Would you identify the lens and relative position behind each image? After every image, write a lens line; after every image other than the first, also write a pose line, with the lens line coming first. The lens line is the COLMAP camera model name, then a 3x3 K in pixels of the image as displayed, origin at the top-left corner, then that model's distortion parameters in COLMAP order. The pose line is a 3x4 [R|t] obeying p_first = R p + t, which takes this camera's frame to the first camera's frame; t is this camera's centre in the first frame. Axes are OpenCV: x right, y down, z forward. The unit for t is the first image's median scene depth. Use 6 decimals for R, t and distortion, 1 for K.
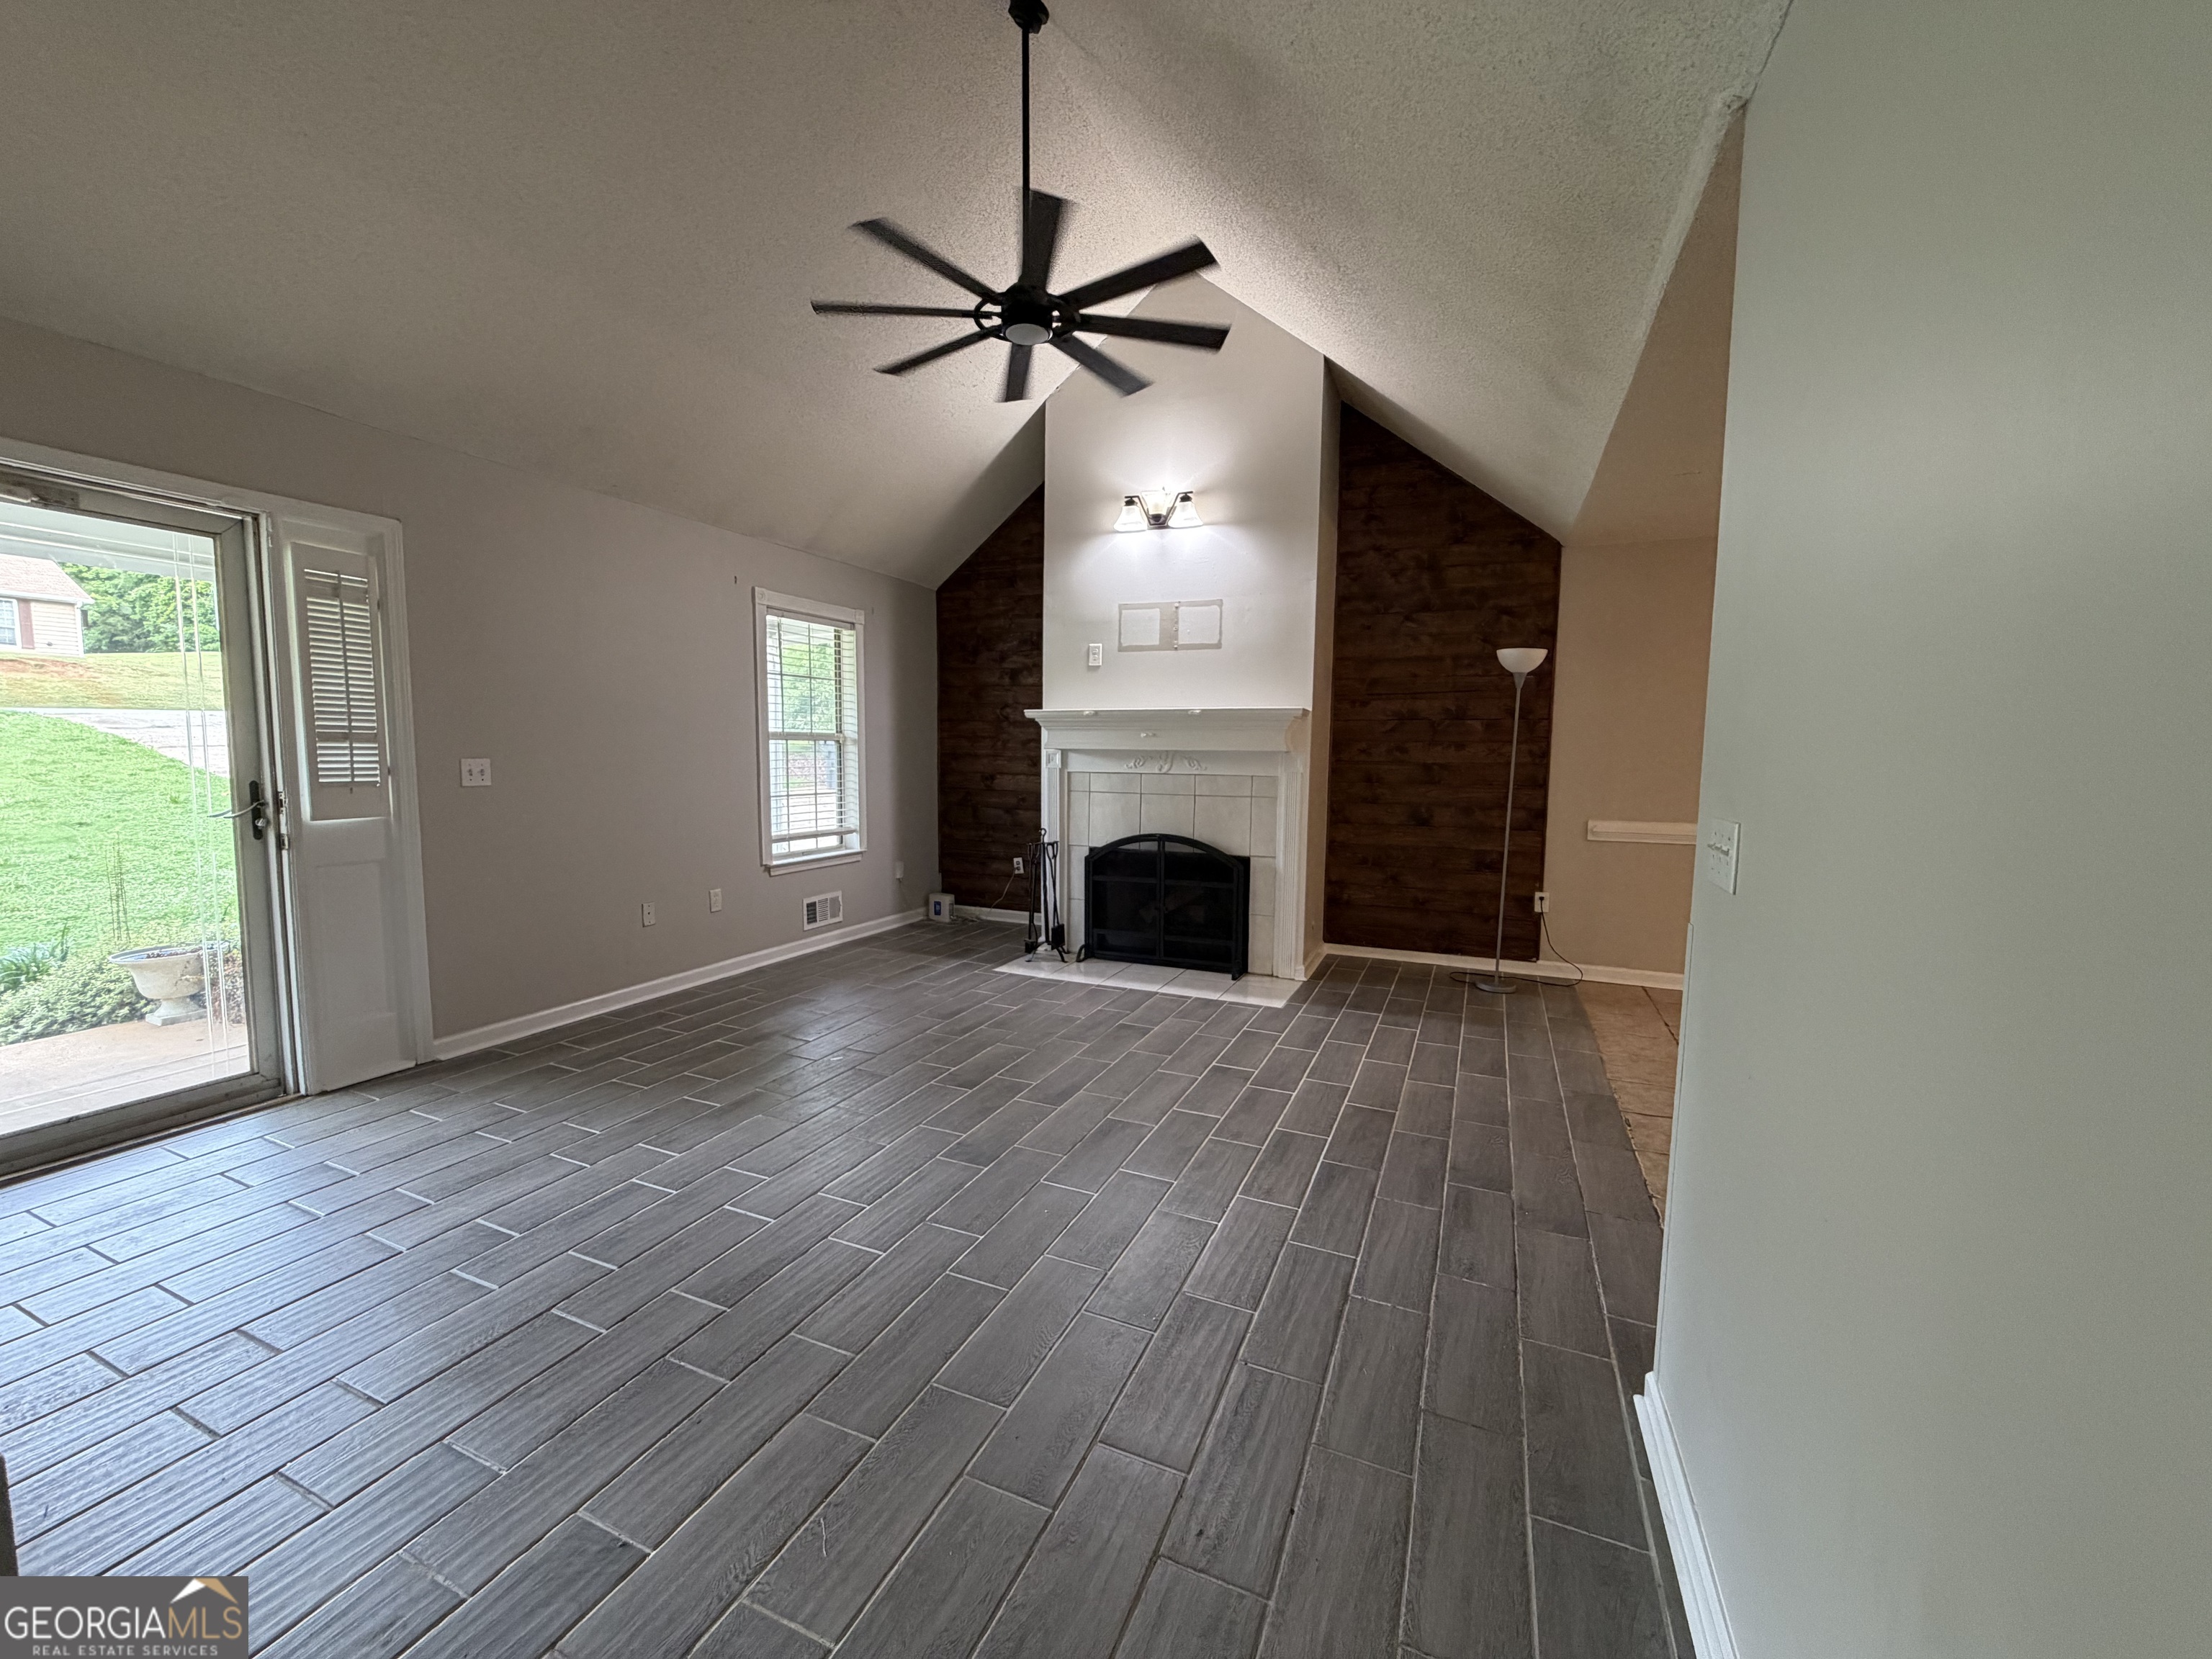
lens RADIAL K [[886.4, 0, 1101.8], [0, 886.4, 835.9], [0, 0, 1]] dist [-0.000816, 0.000283]
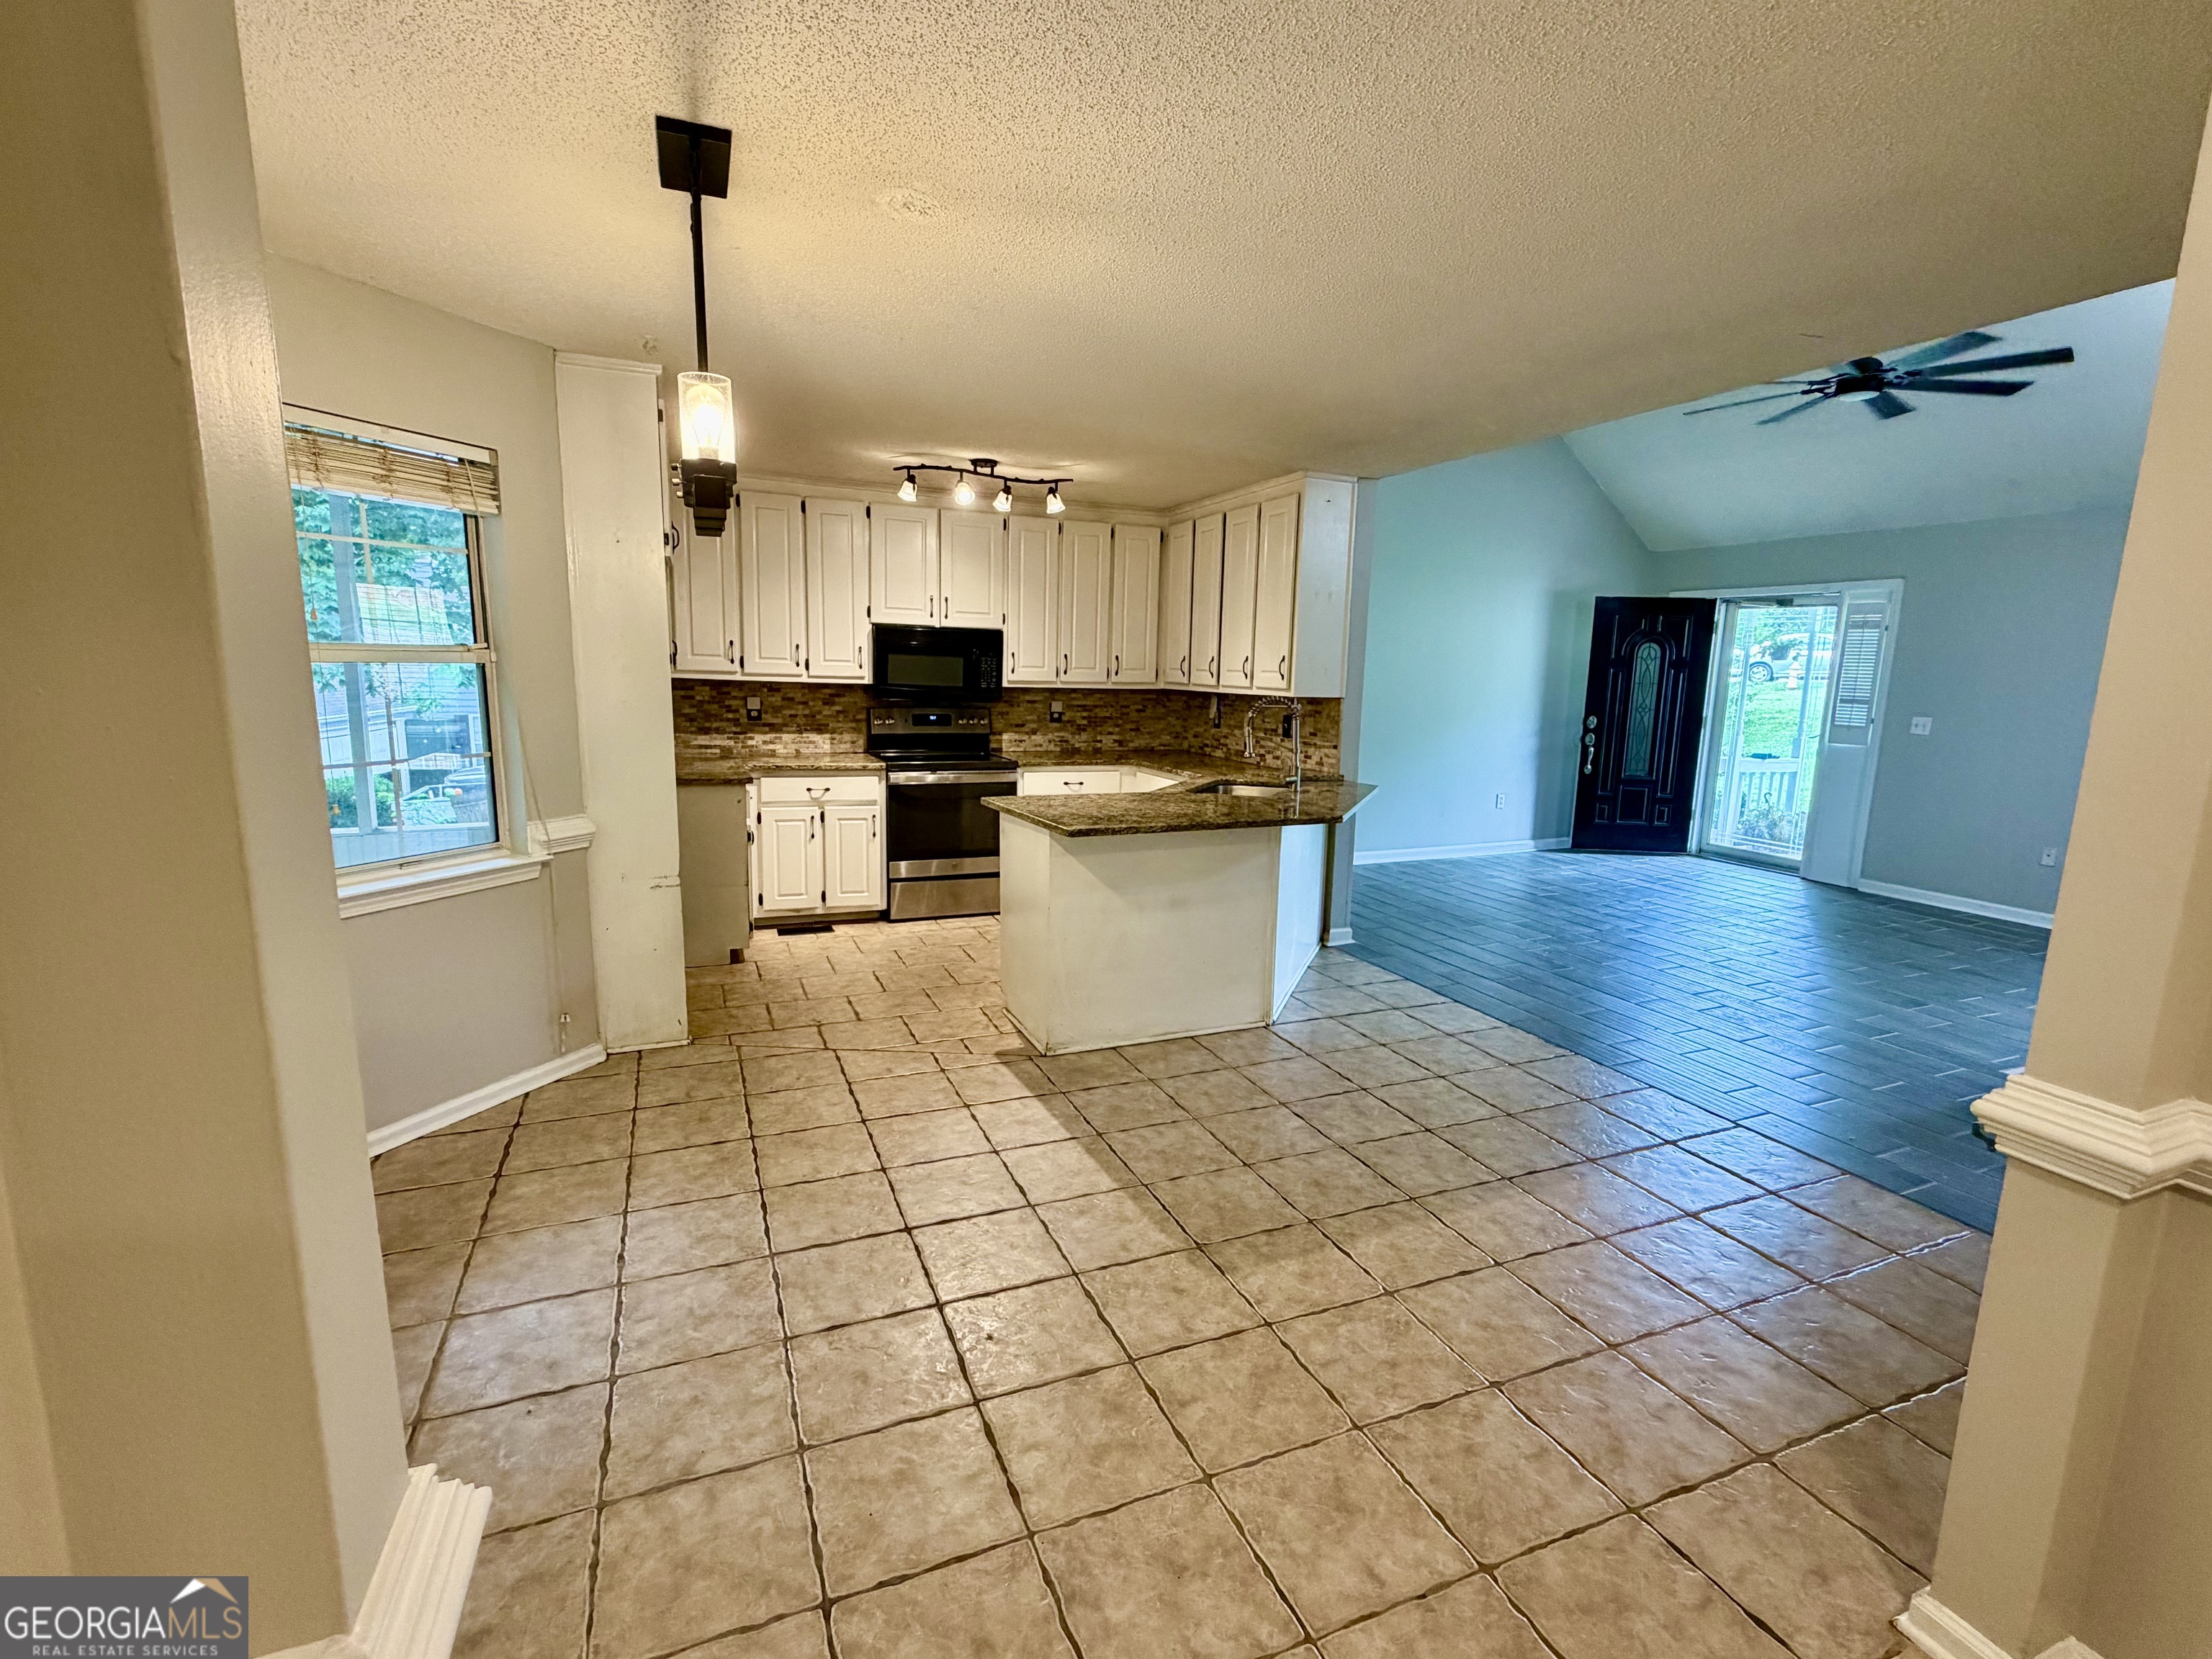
lens RADIAL K [[1019.0, 0, 1107.8], [0, 1019.0, 837.4], [0, 0, 1]] dist [-0.003524, -0.000151]
pose [[-0.687790, 0.097292, -0.719360, 1.175503], [-0.103387, 0.967746, 0.229735, -0.105509], [0.718509, 0.232382, -0.655548, 0.862037]]
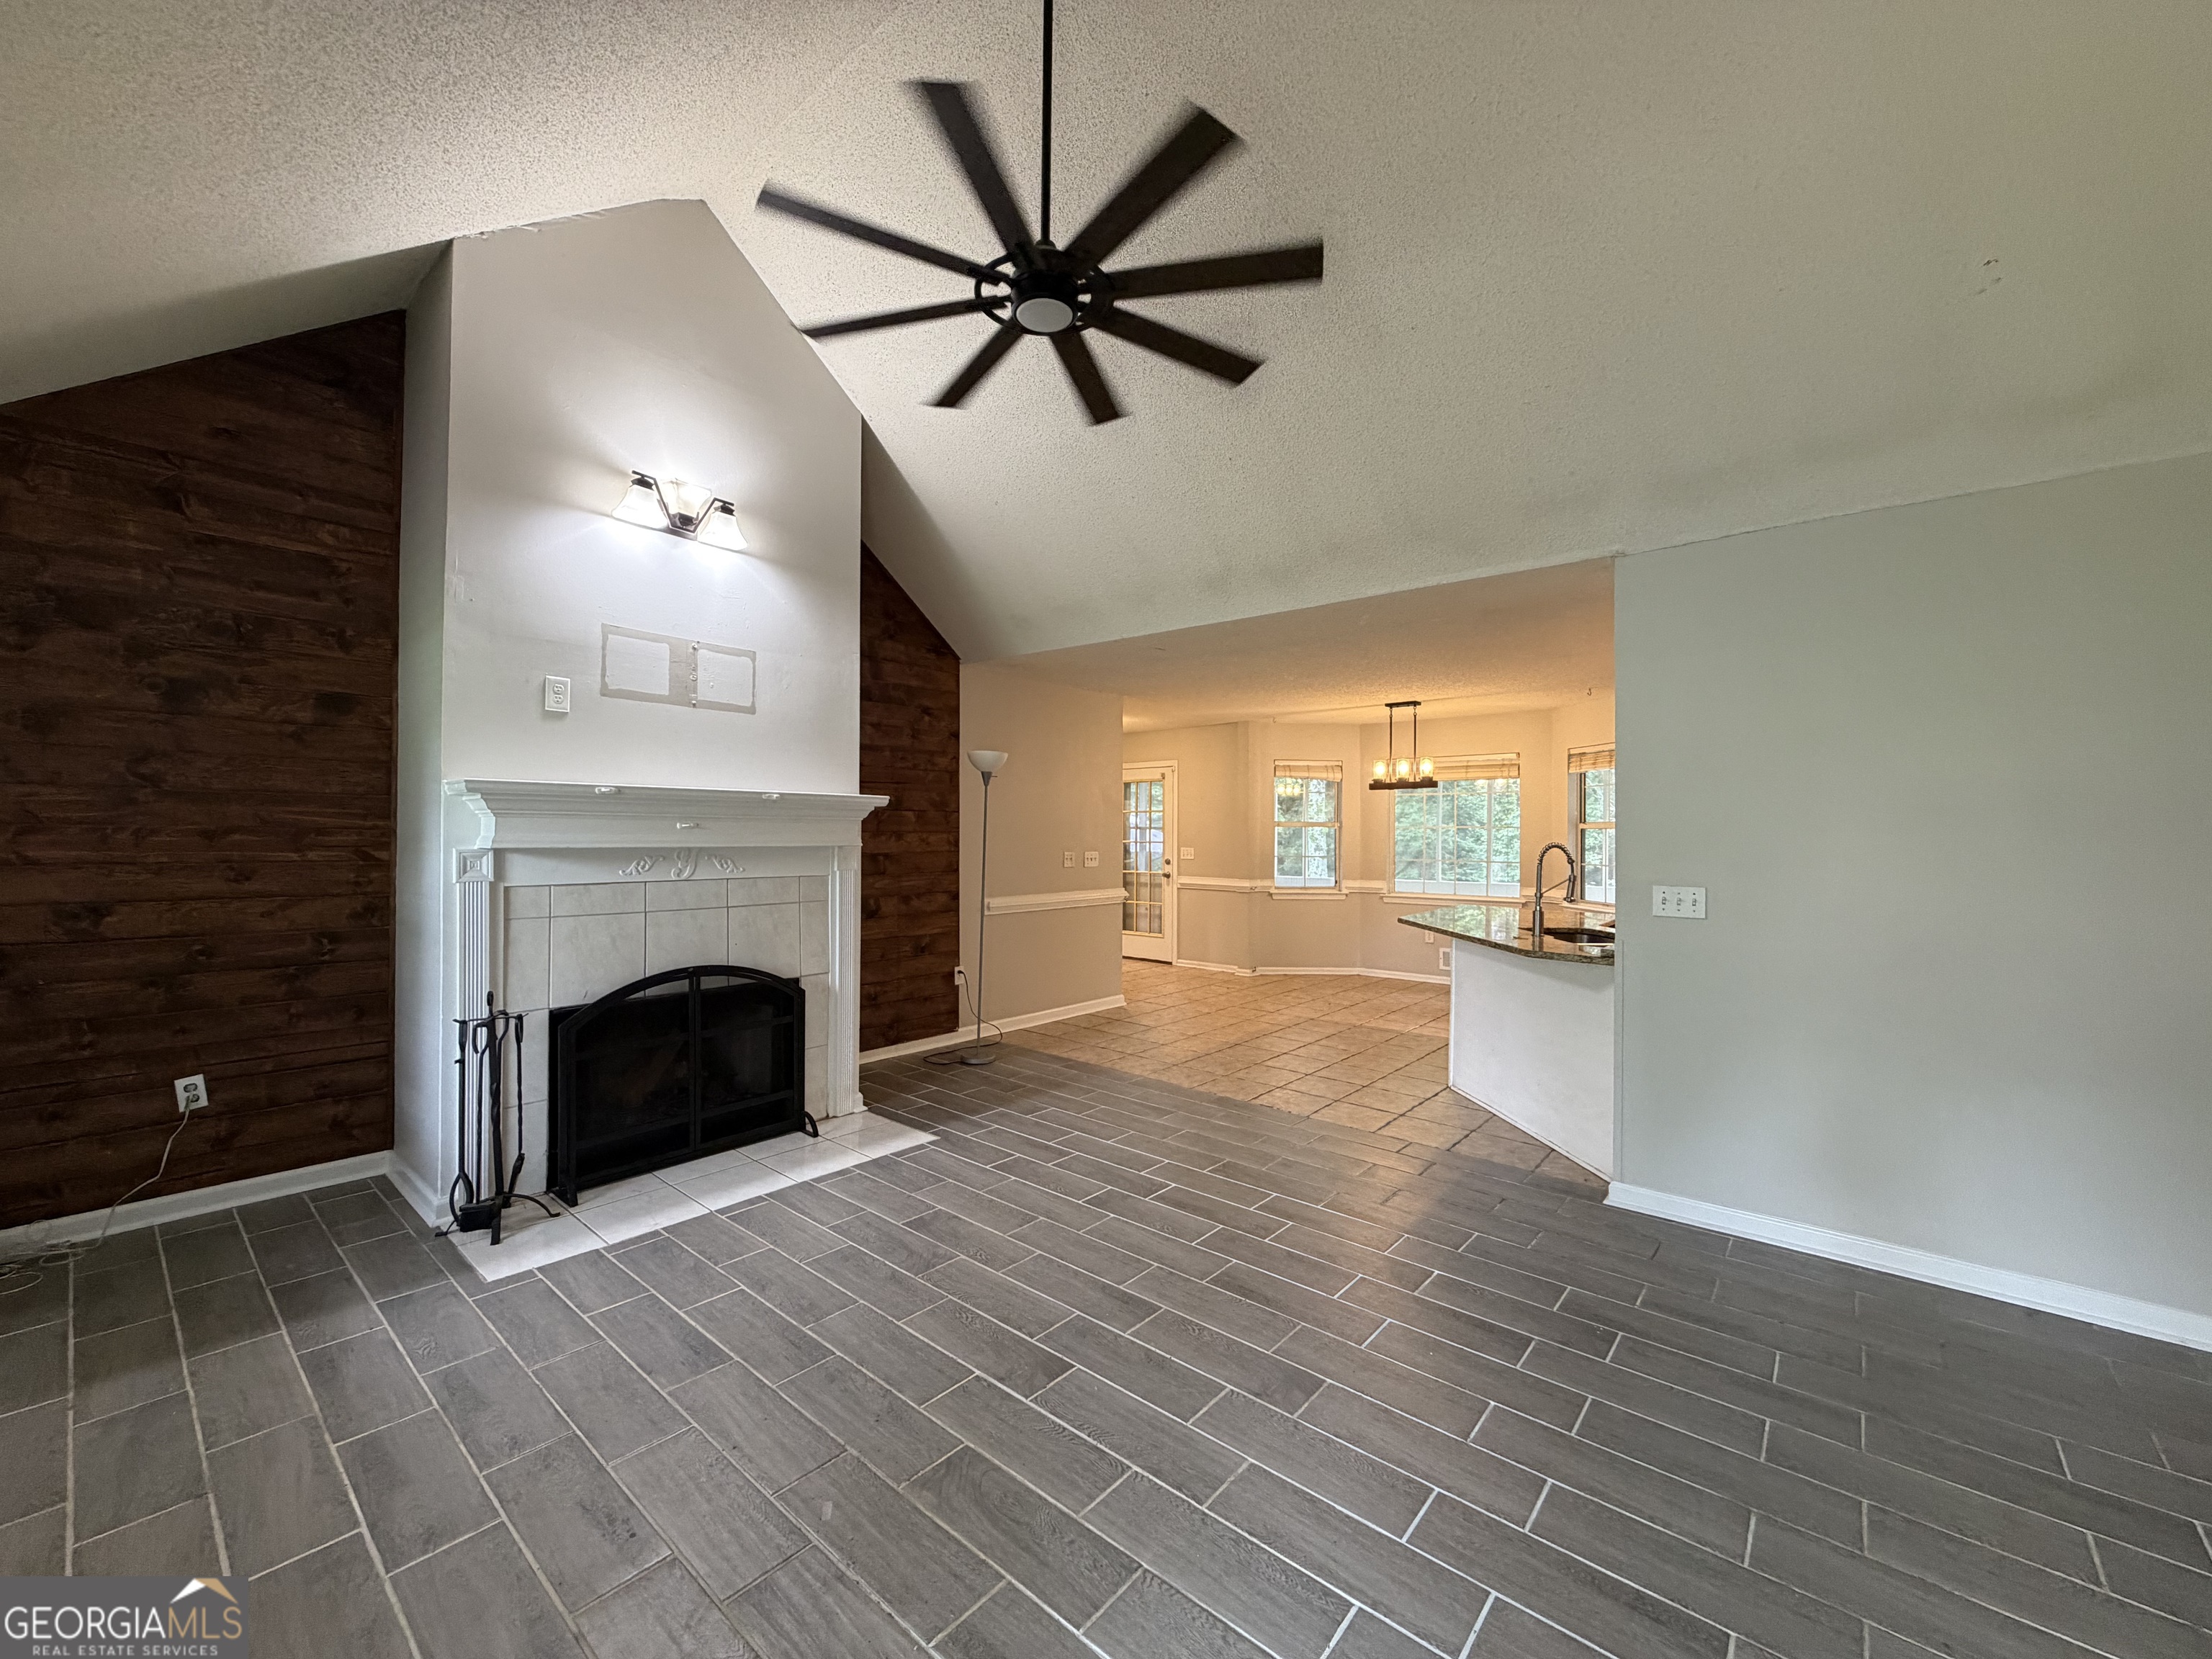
lens RADIAL K [[886.4, 0, 1101.9], [0, 886.4, 830.2], [0, 0, 1]] dist [-0.000816, 0.000283]
pose [[0.292887, -0.005280, 0.956132, -0.518572], [0.090774, 0.995622, -0.022308, -0.066000], [-0.951828, 0.093326, 0.292084, 0.498228]]
